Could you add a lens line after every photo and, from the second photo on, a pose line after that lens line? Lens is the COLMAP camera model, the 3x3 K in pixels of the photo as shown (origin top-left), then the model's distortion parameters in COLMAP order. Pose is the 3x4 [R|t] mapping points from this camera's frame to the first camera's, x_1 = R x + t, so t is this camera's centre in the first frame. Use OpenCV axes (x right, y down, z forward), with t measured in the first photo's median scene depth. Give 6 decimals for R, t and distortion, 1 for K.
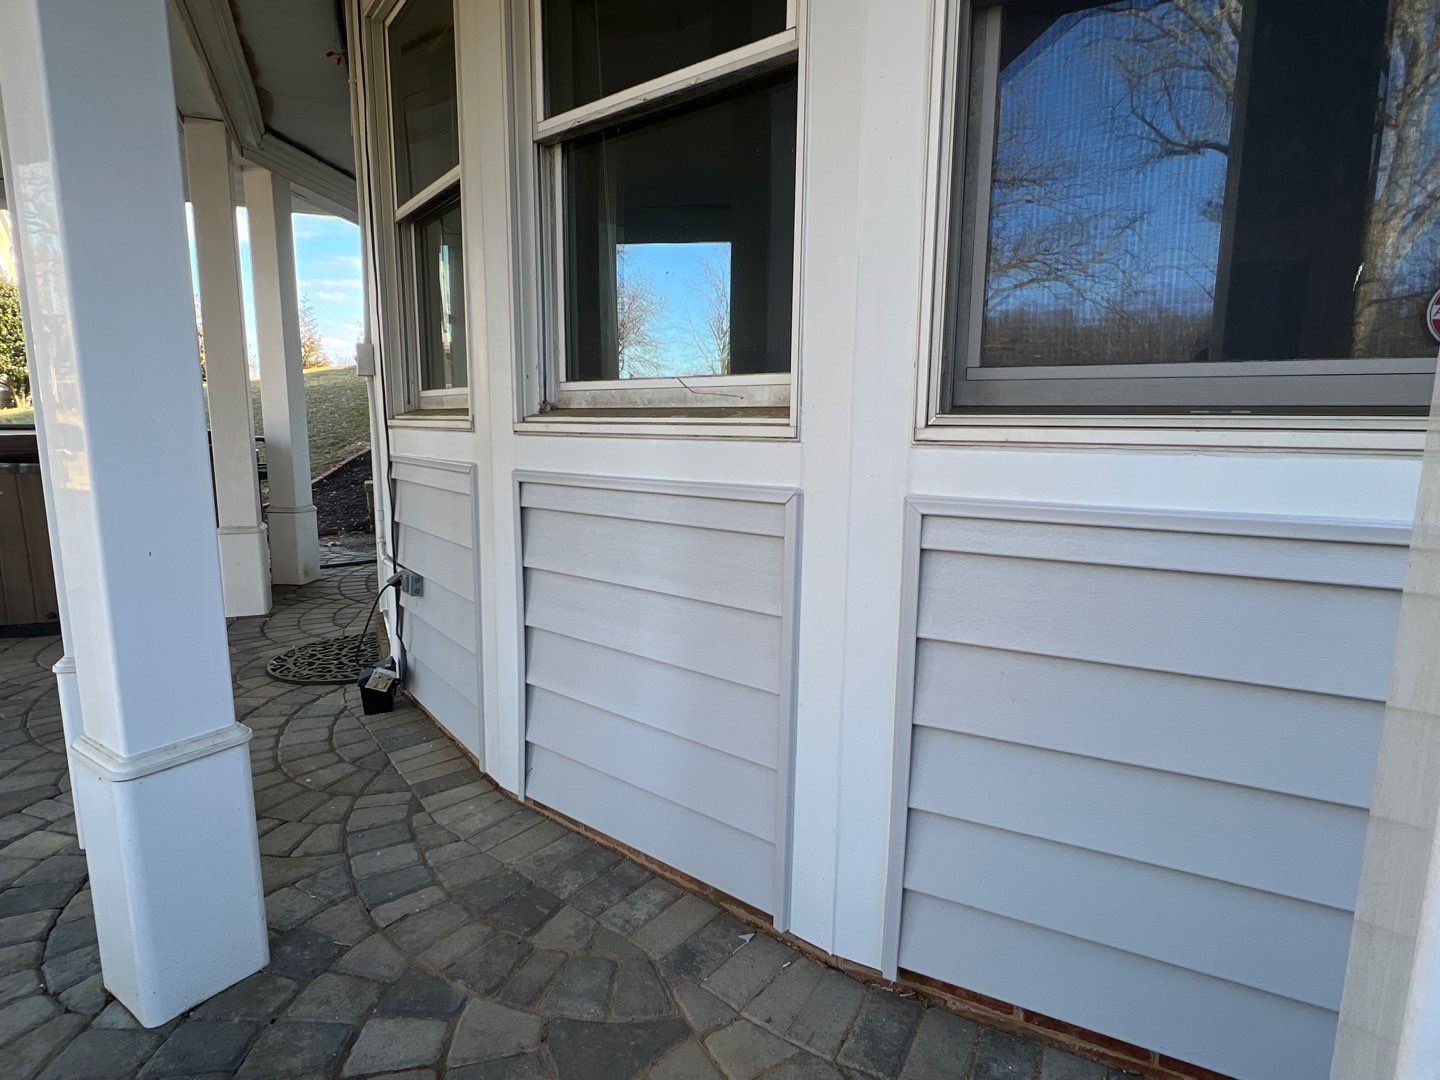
lens RADIAL K [[790.8, 0, 717.5], [0, 790.8, 542.1], [0, 0, 1]] dist [0.001059, -0.000062]
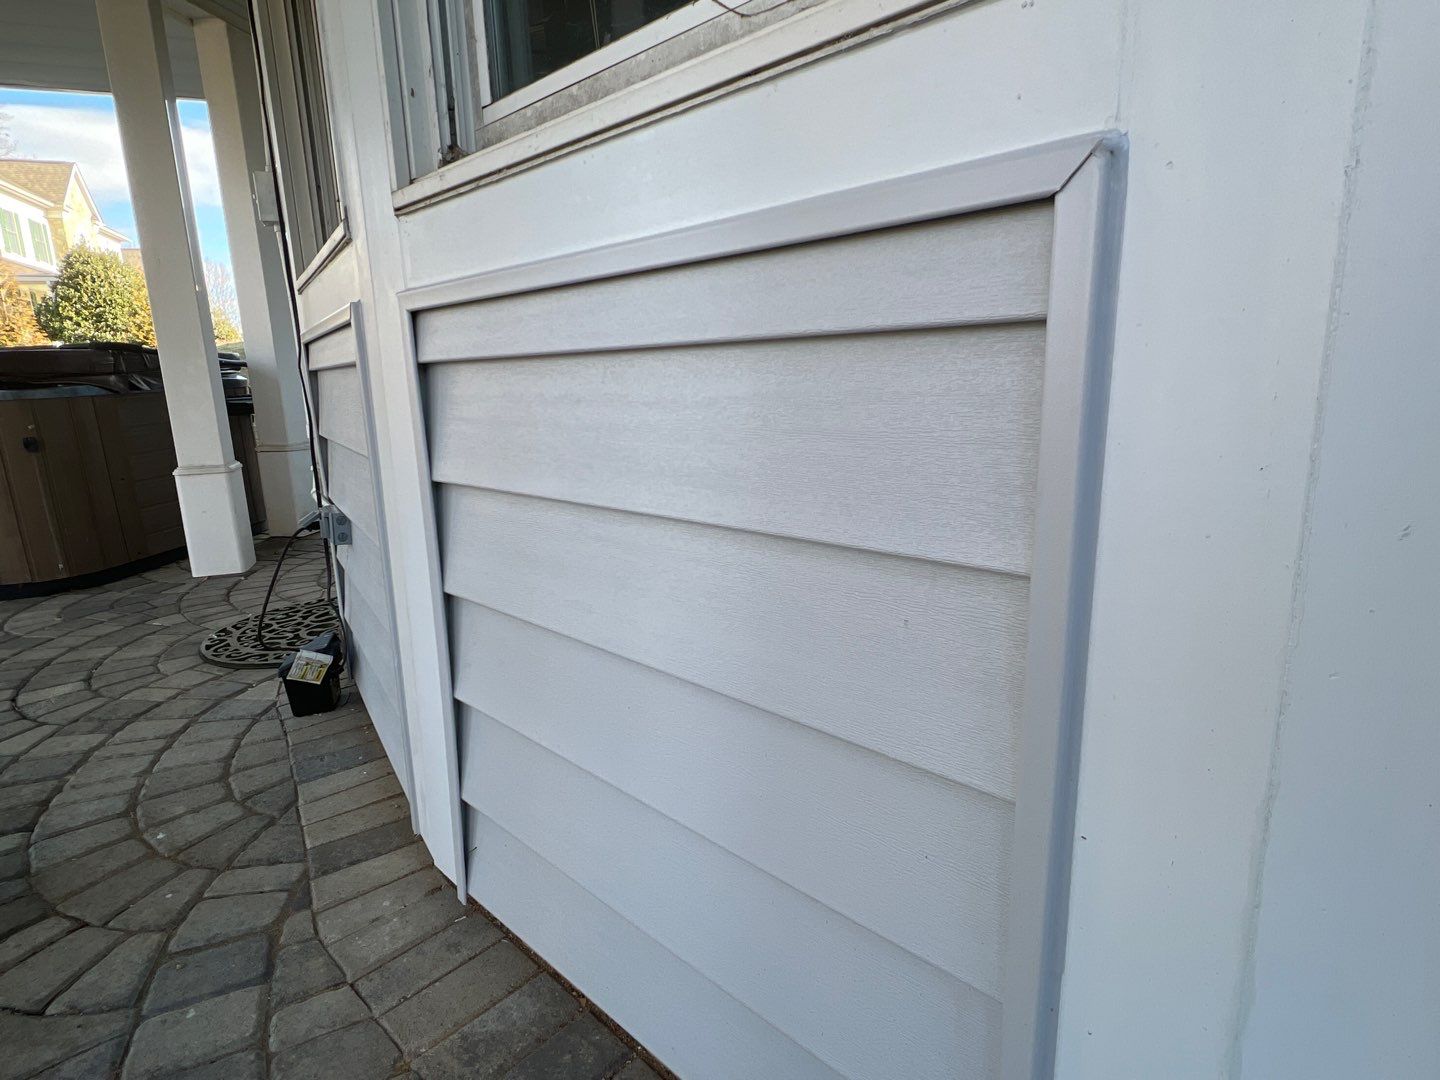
lens RADIAL K [[790.8, 0, 717.5], [0, 790.8, 542.1], [0, 0, 1]] dist [0.001059, -0.000062]
pose [[0.995697, -0.018567, -0.090793, -0.008127], [0.024409, 0.997673, 0.063662, 0.030366], [0.089400, -0.065604, 0.993833, 0.357894]]
